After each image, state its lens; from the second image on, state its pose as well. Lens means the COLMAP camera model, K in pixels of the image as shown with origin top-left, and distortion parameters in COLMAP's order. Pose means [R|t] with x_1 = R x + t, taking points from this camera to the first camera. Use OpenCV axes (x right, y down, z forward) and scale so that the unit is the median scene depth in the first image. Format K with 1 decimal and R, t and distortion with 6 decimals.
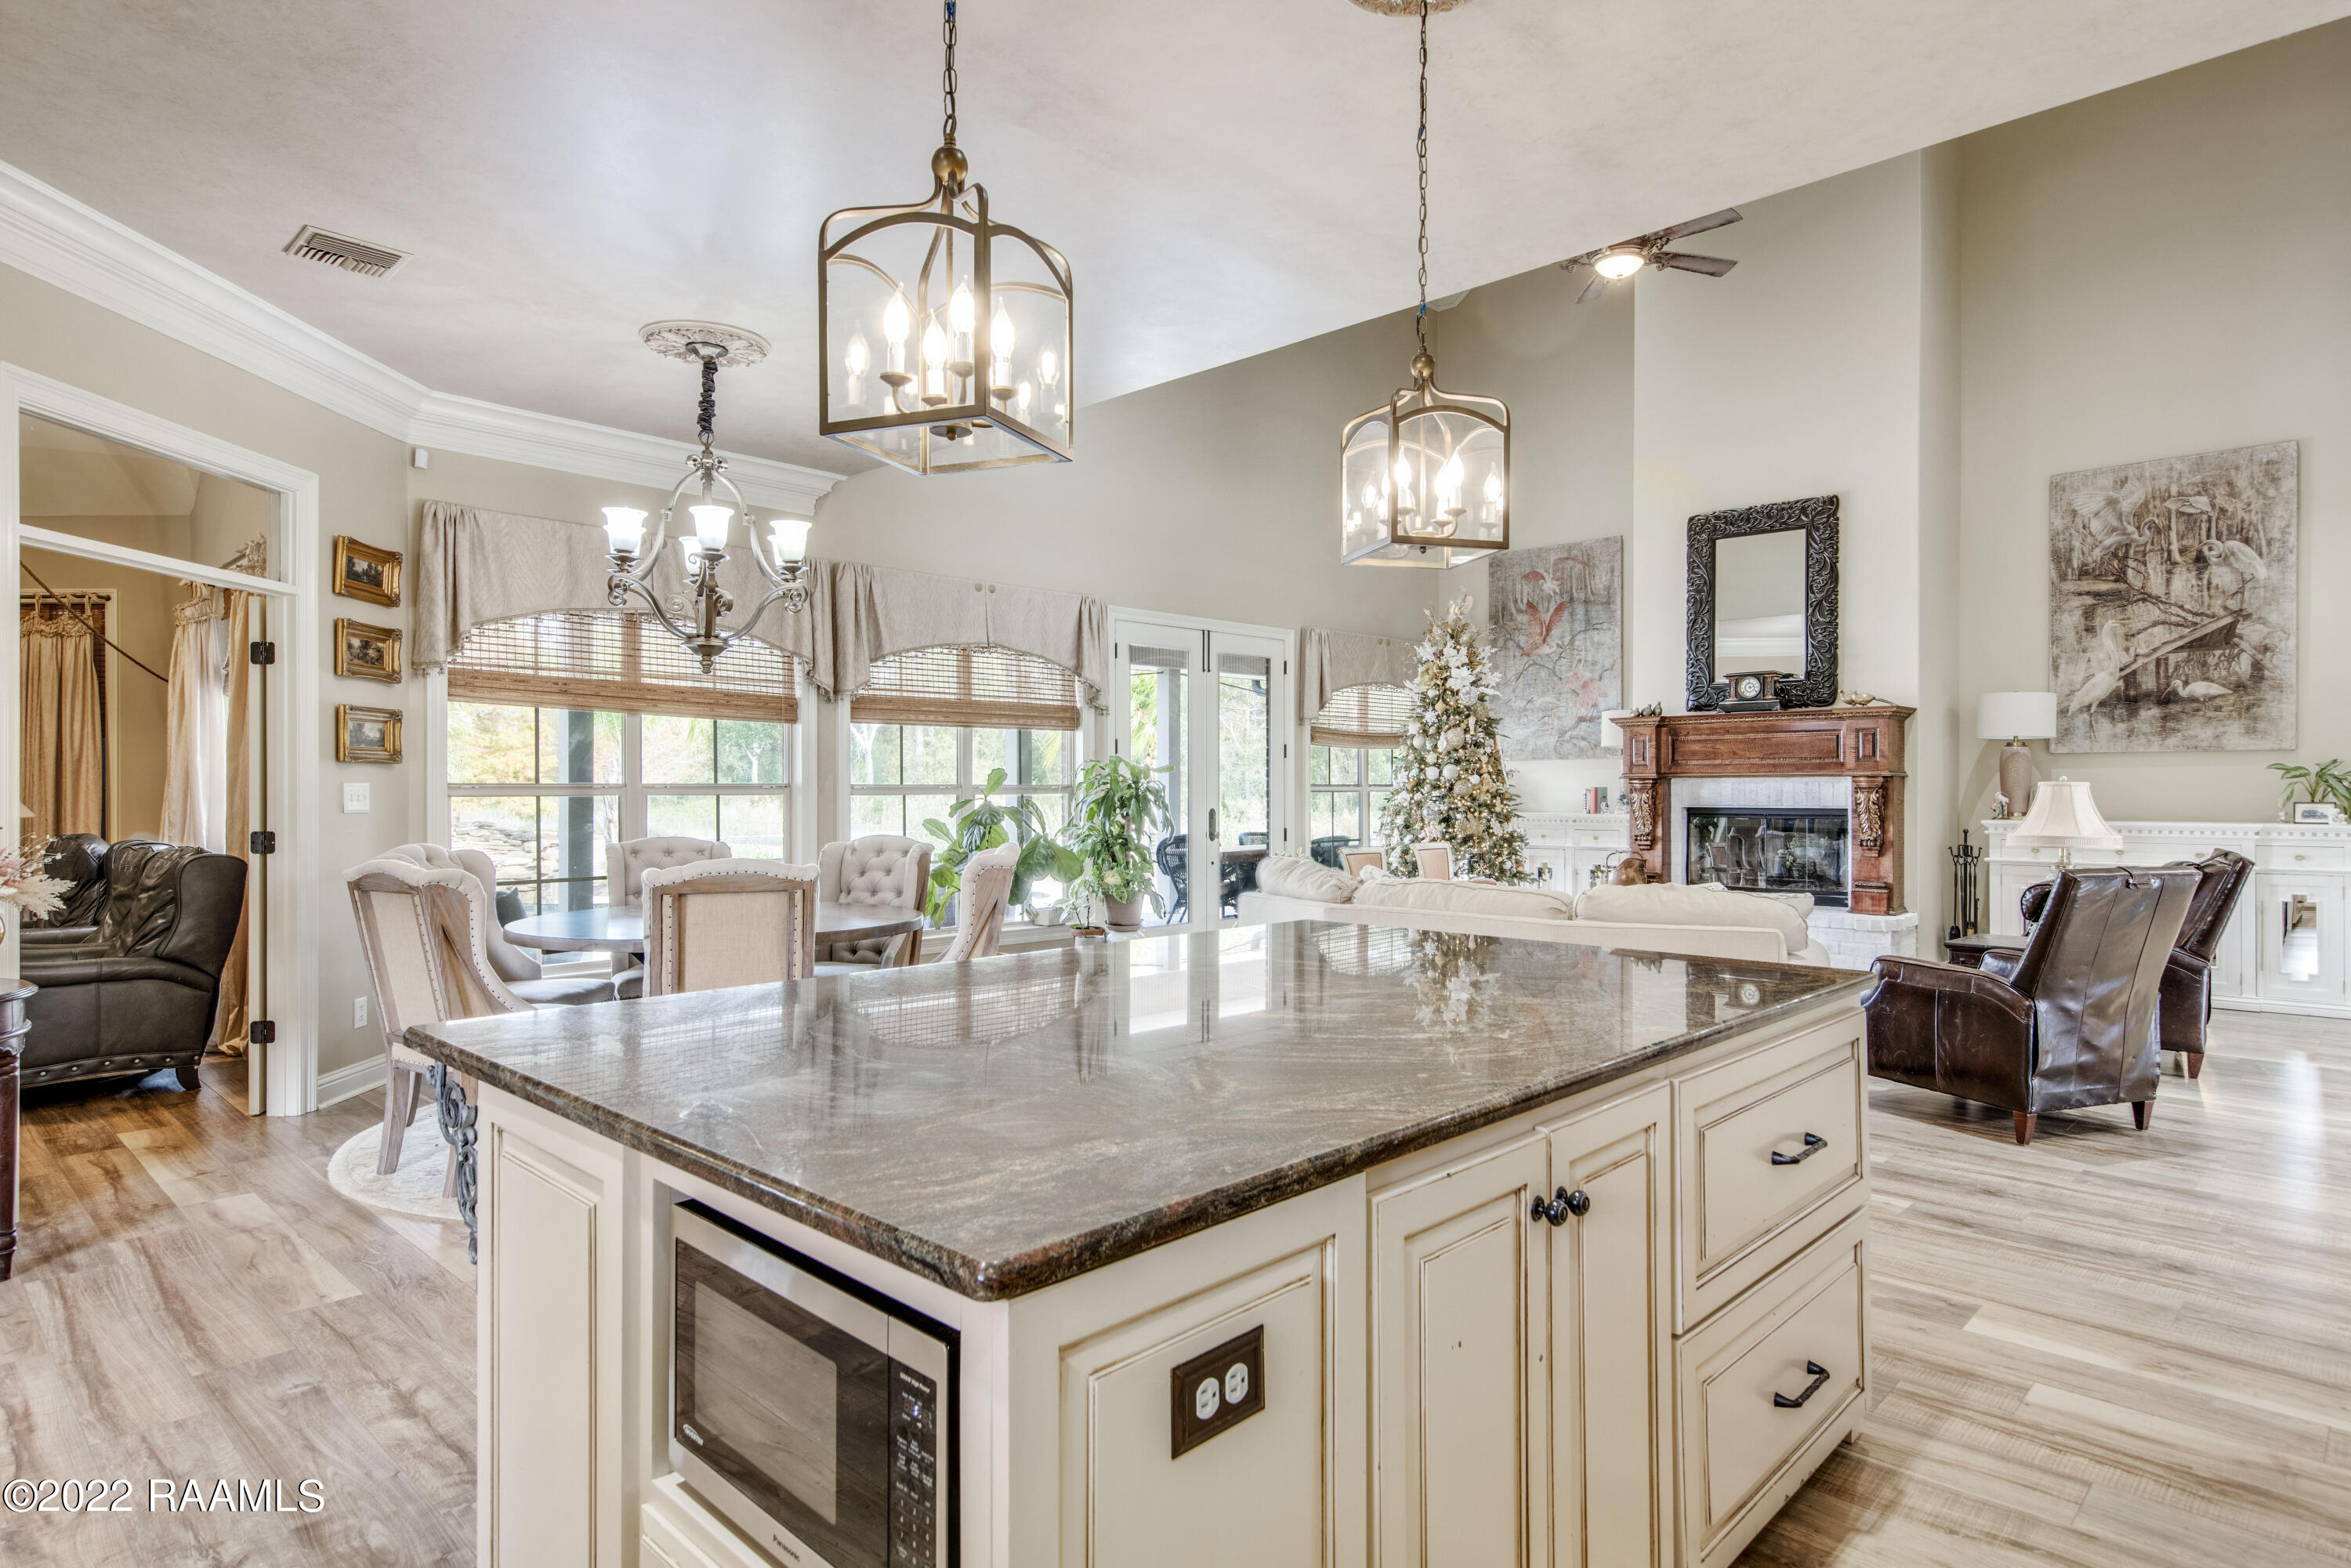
lens RADIAL K [[1287.7, 0, 1174.4], [0, 1287.7, 784.3], [0, 0, 1]] dist [0.018432, -0.007550]
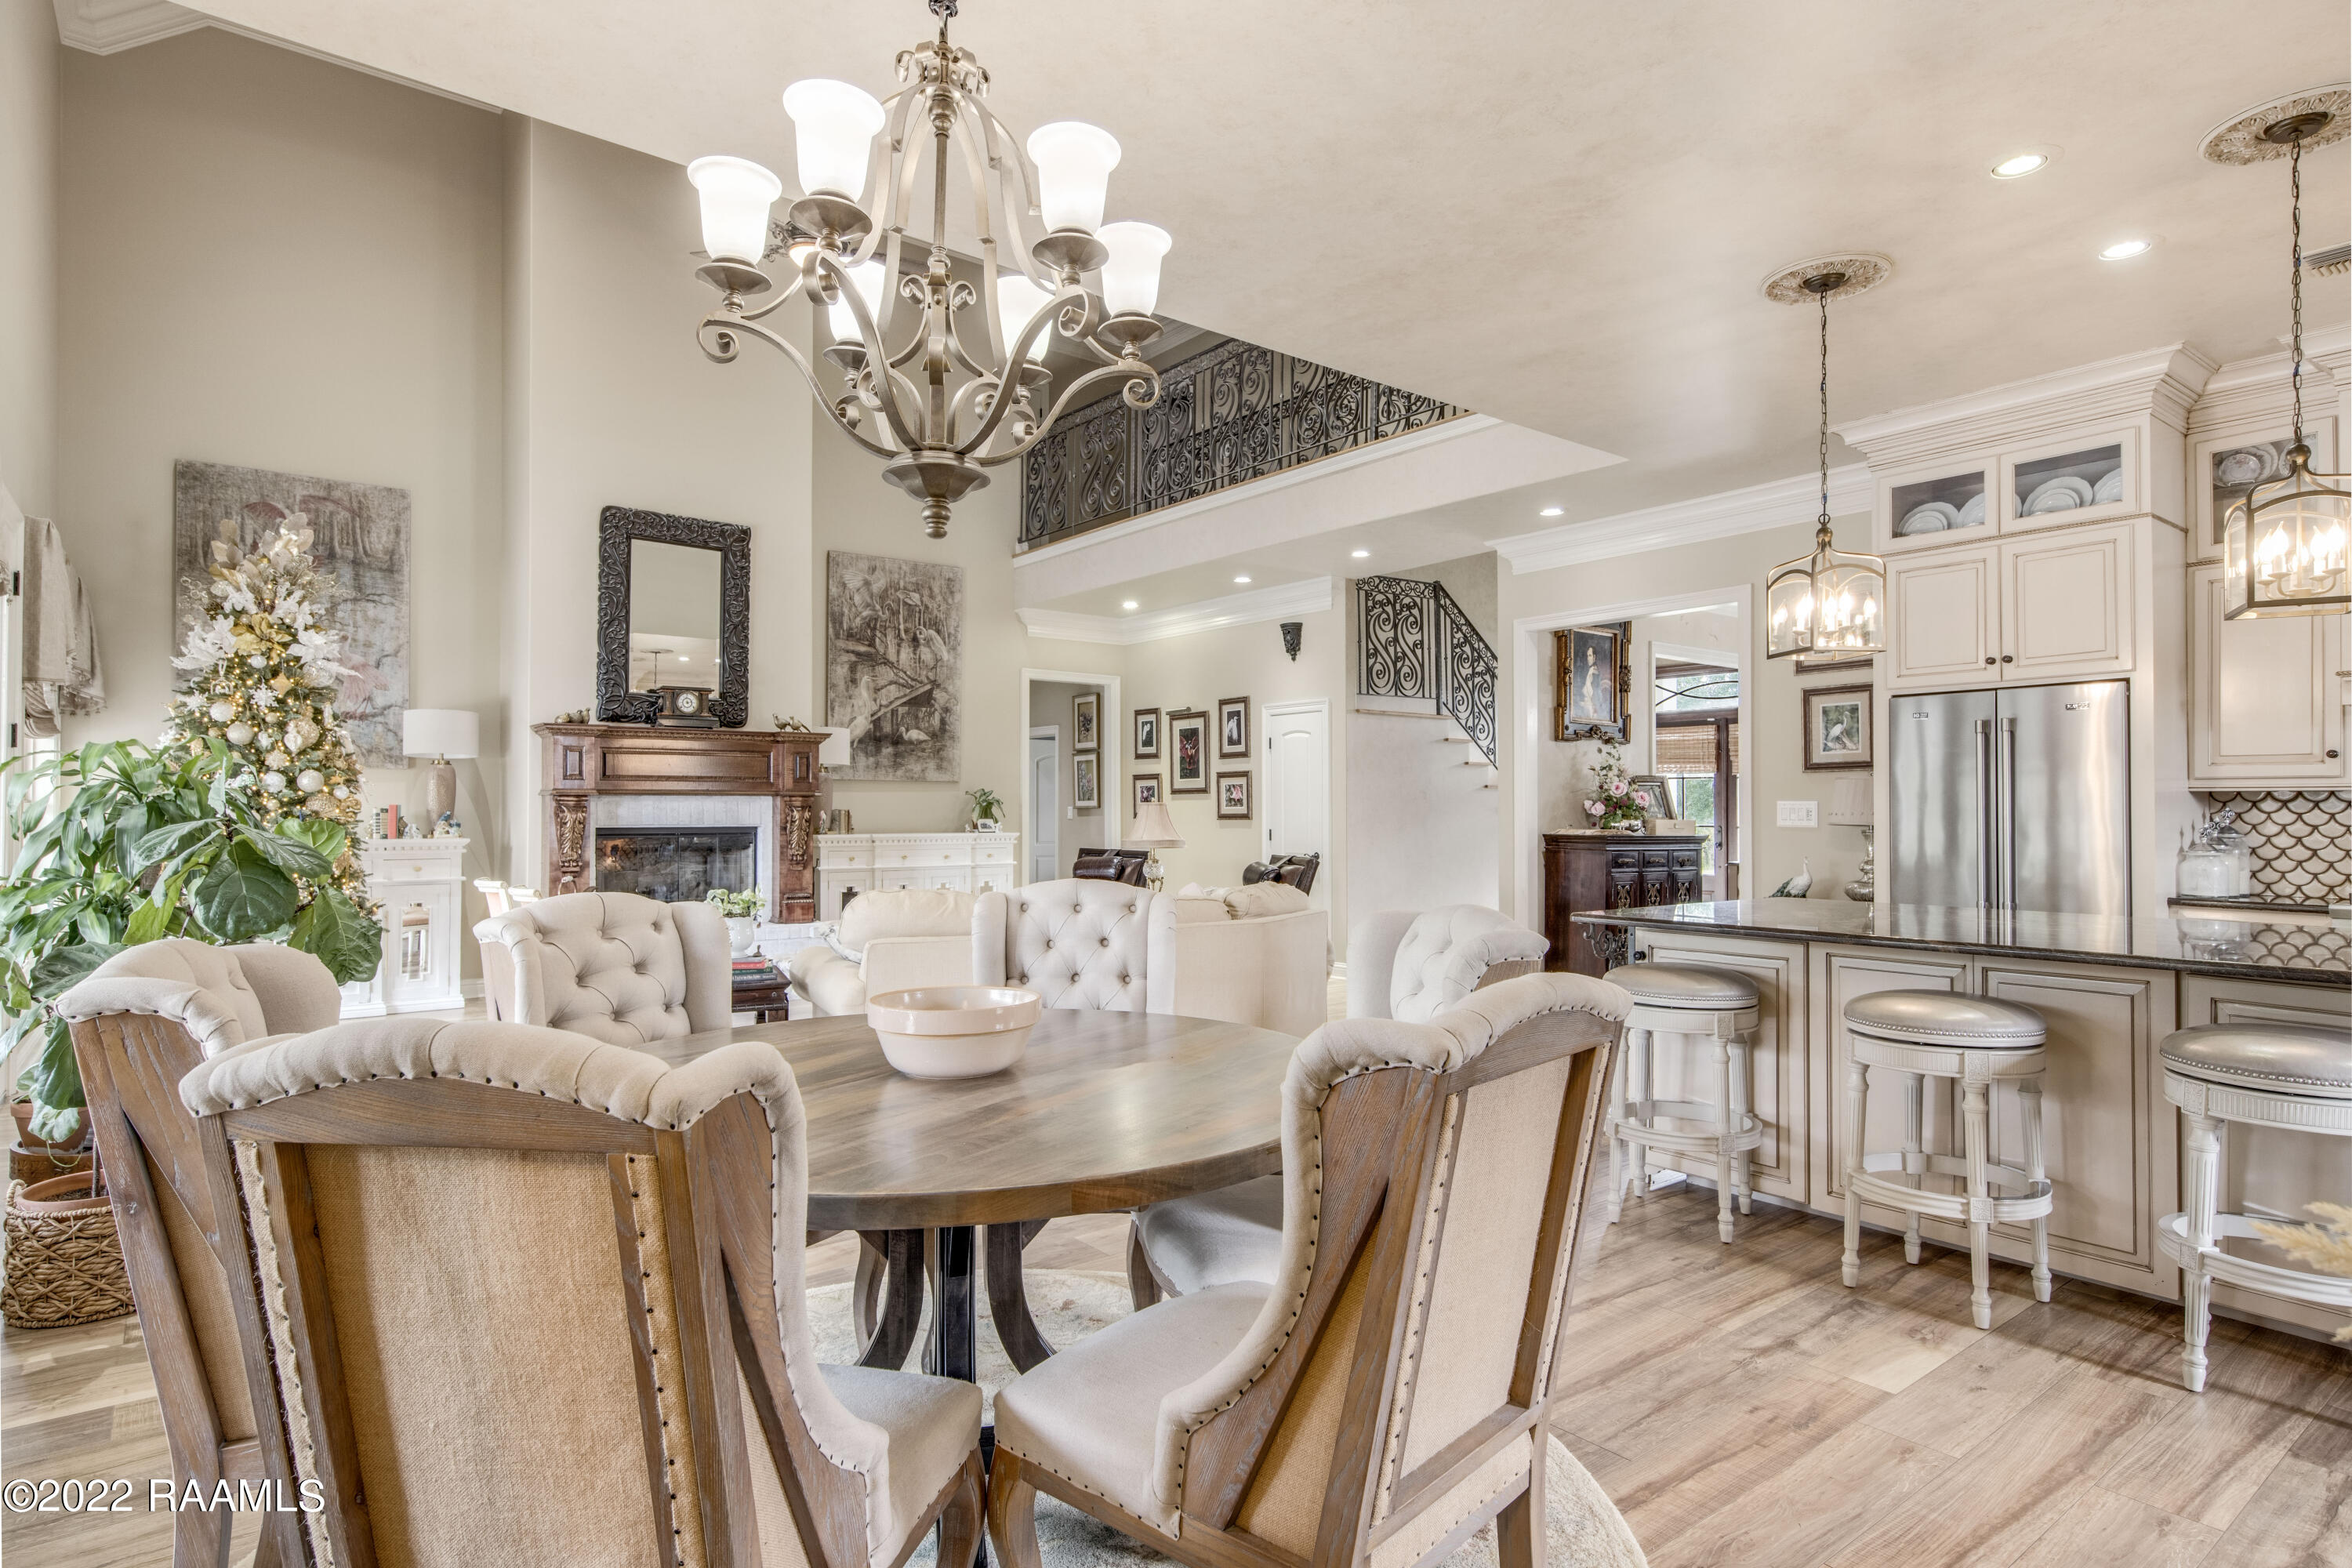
lens RADIAL K [[1288.3, 0, 1185.9], [0, 1288.3, 802.0], [0, 0, 1]] dist [0.018432, -0.007550]
pose [[0.120510, 0.009284, 0.992669, -0.513937], [-0.003589, 0.999954, -0.008916, 0.007568], [-0.992706, -0.002488, 0.120537, 0.558115]]
